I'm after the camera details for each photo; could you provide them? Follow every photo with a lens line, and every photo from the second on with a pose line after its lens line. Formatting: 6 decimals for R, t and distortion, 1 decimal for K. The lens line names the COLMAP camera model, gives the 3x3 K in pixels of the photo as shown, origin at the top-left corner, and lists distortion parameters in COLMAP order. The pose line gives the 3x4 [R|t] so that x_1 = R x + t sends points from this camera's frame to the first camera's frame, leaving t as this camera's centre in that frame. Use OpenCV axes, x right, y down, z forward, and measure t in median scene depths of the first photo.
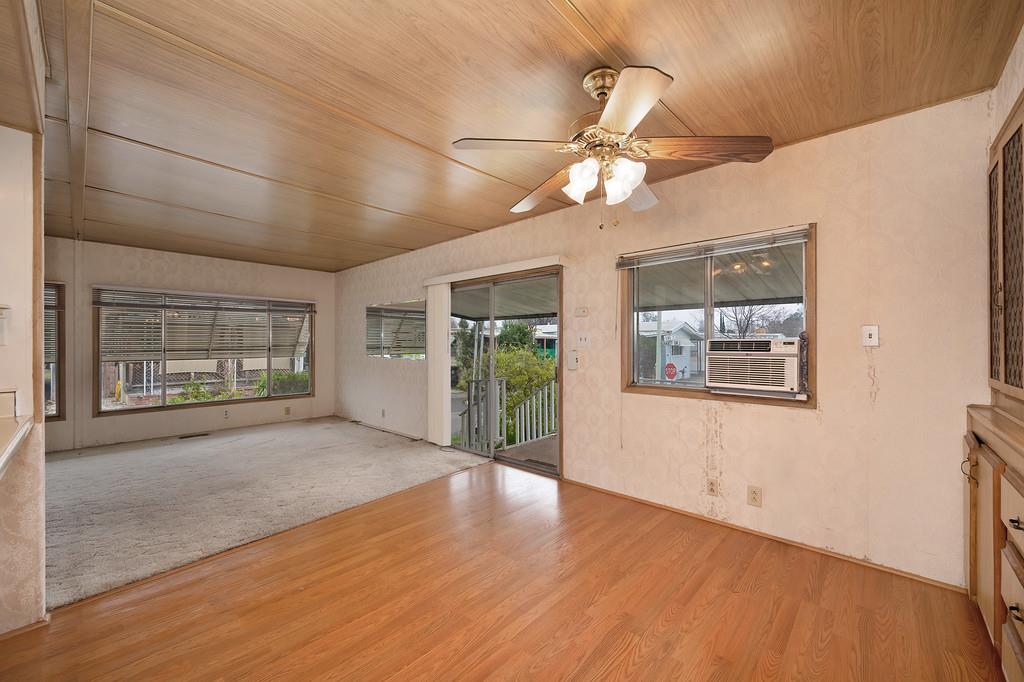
lens RADIAL K [[402.2, 0, 517.0], [0, 402.2, 344.7], [0, 0, 1]] dist [-0.000184, -0.000056]
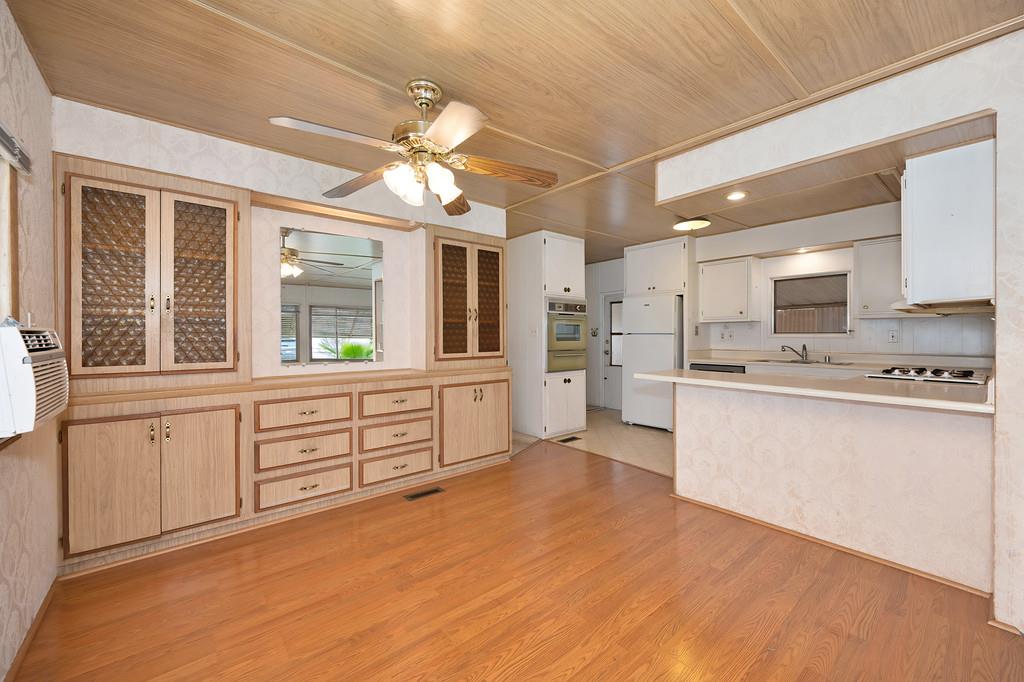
lens RADIAL K [[408.3, 0, 515.3], [0, 408.3, 335.4], [0, 0, 1]] dist [0.000141, 0.000055]
pose [[-0.991511, 0.003098, 0.129986, -0.111325], [0.003801, 0.999979, 0.005161, -0.003648], [-0.129968, 0.005611, -0.991502, 1.349747]]
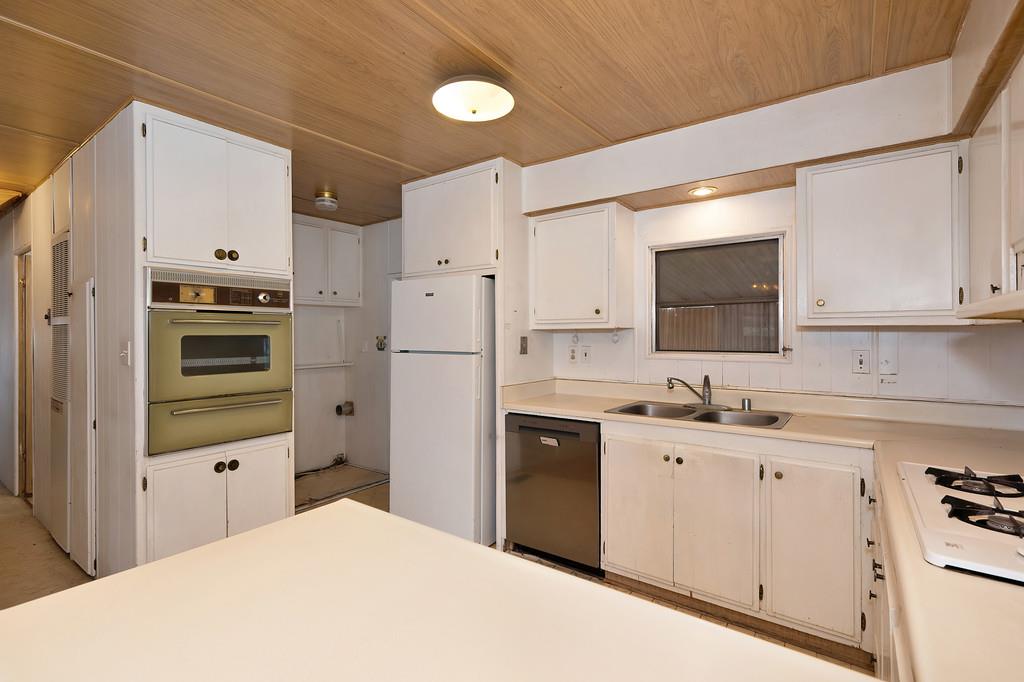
lens RADIAL K [[466.7, 0, 516.1], [0, 466.7, 333.7], [0, 0, 1]] dist [-0.000080, 0.000033]
pose [[-0.993071, 0.005748, -0.117377, -0.552040], [0.005635, 0.999983, 0.001298, -0.043005], [0.117382, 0.000628, -0.993087, 0.471034]]
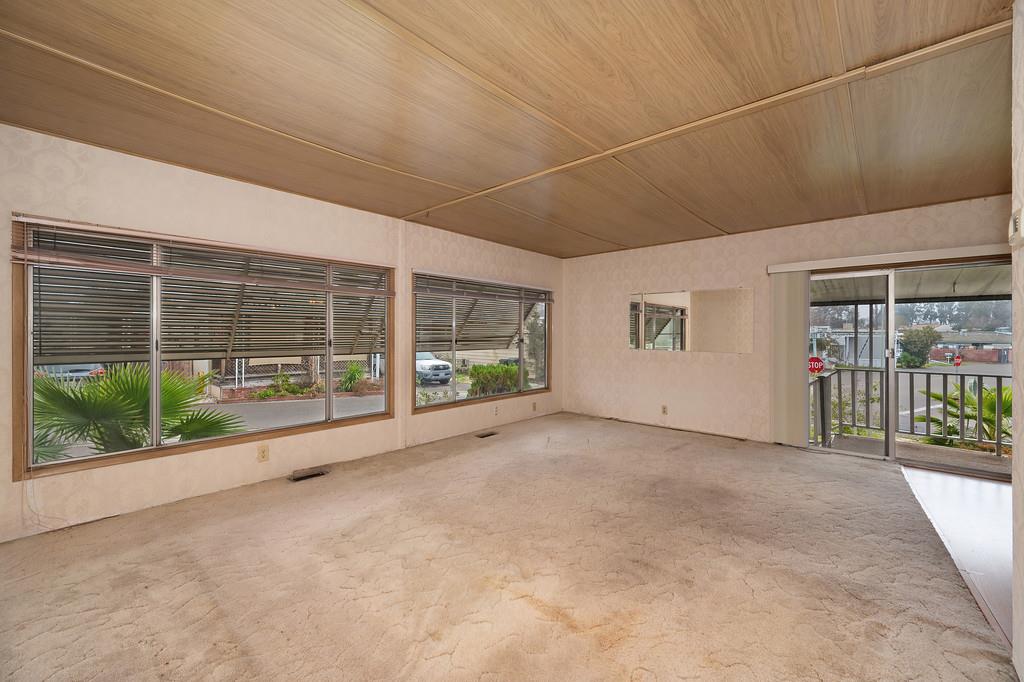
lens RADIAL K [[411.5, 0, 508.6], [0, 411.5, 334.0], [0, 0, 1]] dist [-0.001346, 0.000142]
pose [[0.999935, 0.004918, 0.010245, -1.474477], [-0.004874, 0.999979, -0.004312, 0.002067], [-0.010266, 0.004262, 0.999938, 0.114352]]
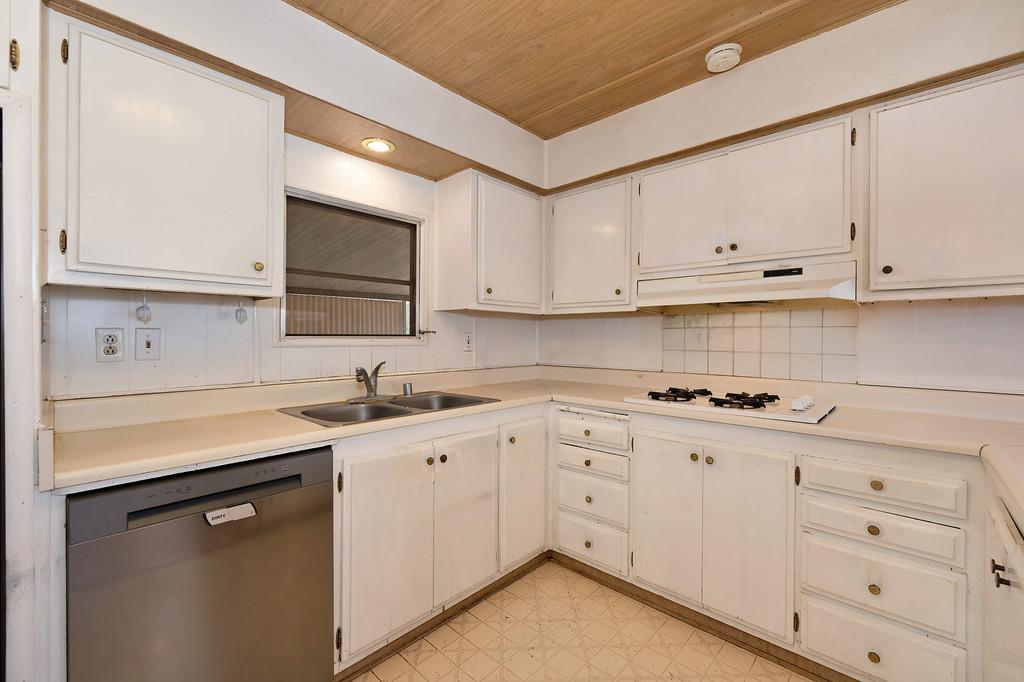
lens RADIAL K [[430.8, 0, 514.5], [0, 430.8, 337.8], [0, 0, 1]] dist [-0.001028, -0.000045]
pose [[-0.006529, 0.006684, -0.999956, -0.292199], [-0.007094, 0.999952, 0.006730, -0.003343], [0.999954, 0.007138, -0.006481, -0.195755]]
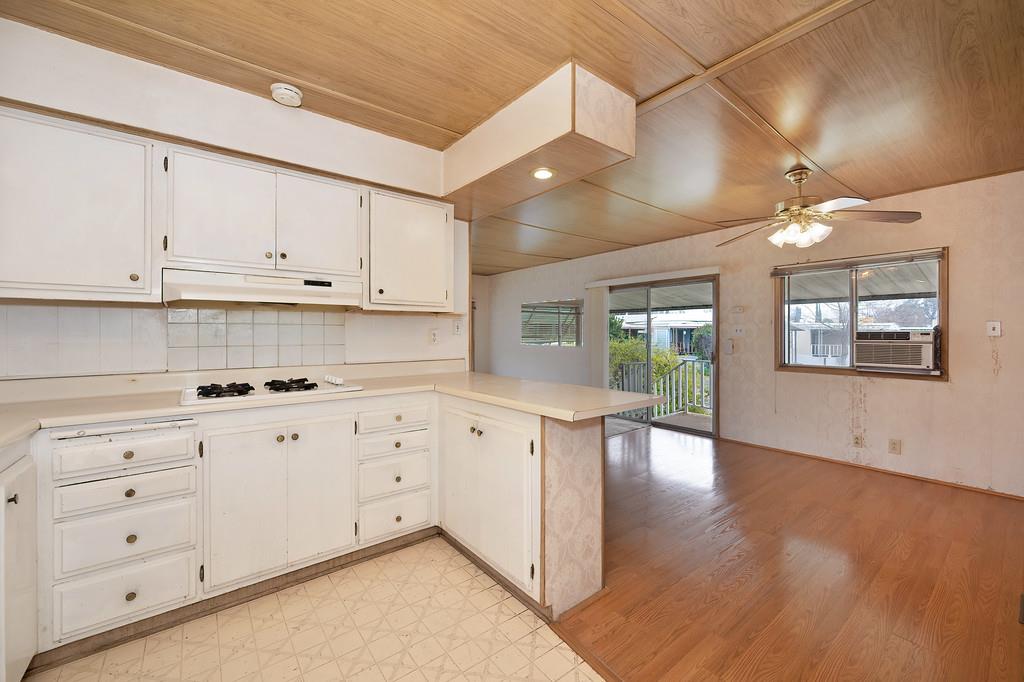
lens RADIAL K [[411.5, 0, 508.6], [0, 411.5, 334.0], [0, 0, 1]] dist [-0.001346, 0.000142]
pose [[0.986268, 0.001643, -0.165145, -0.443870], [-0.001932, 0.999997, -0.001590, 0.001157], [0.165142, 0.001887, 0.986268, -0.556357]]
